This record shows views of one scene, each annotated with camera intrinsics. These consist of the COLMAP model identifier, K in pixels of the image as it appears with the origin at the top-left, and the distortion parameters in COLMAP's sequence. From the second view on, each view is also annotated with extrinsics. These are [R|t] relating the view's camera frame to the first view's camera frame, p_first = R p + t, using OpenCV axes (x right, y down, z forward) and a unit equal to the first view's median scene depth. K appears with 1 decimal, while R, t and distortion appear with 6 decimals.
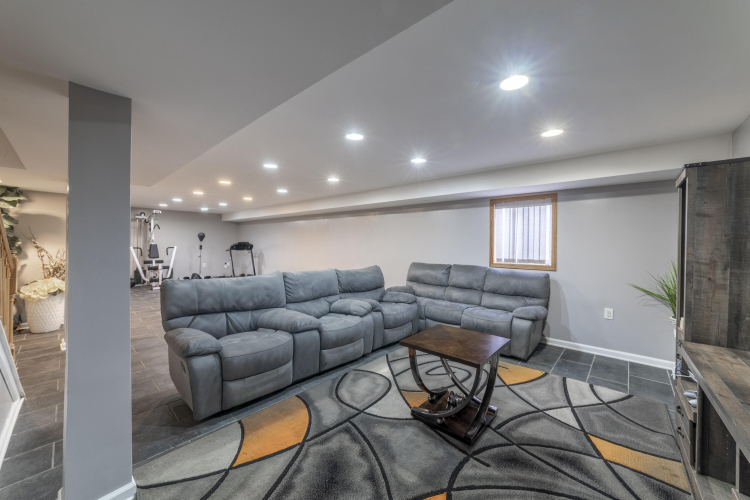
lens RADIAL K [[285.1, 0, 373.8], [0, 285.1, 247.0], [0, 0, 1]] dist [-0.013279, 0.001220]
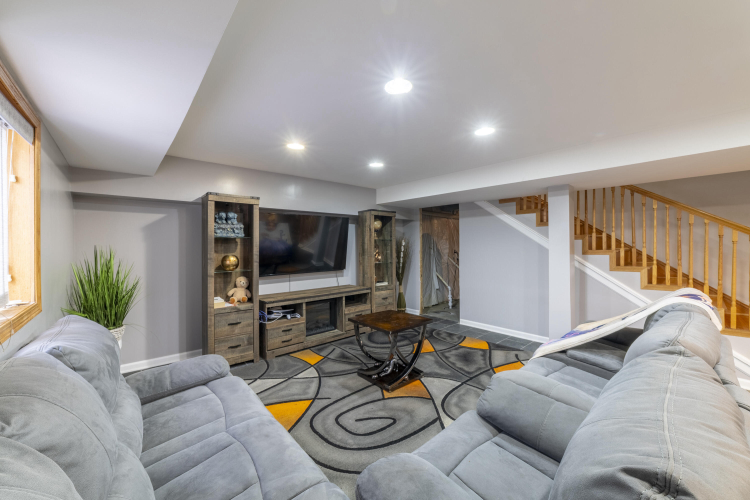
lens RADIAL K [[285.1, 0, 375.6], [0, 285.1, 244.8], [0, 0, 1]] dist [-0.013279, 0.001220]
pose [[-0.993251, -0.011308, 0.115434, 0.211962], [-0.009724, 0.999851, 0.014282, -0.038188], [-0.115579, 0.013063, -0.993212, 2.372835]]
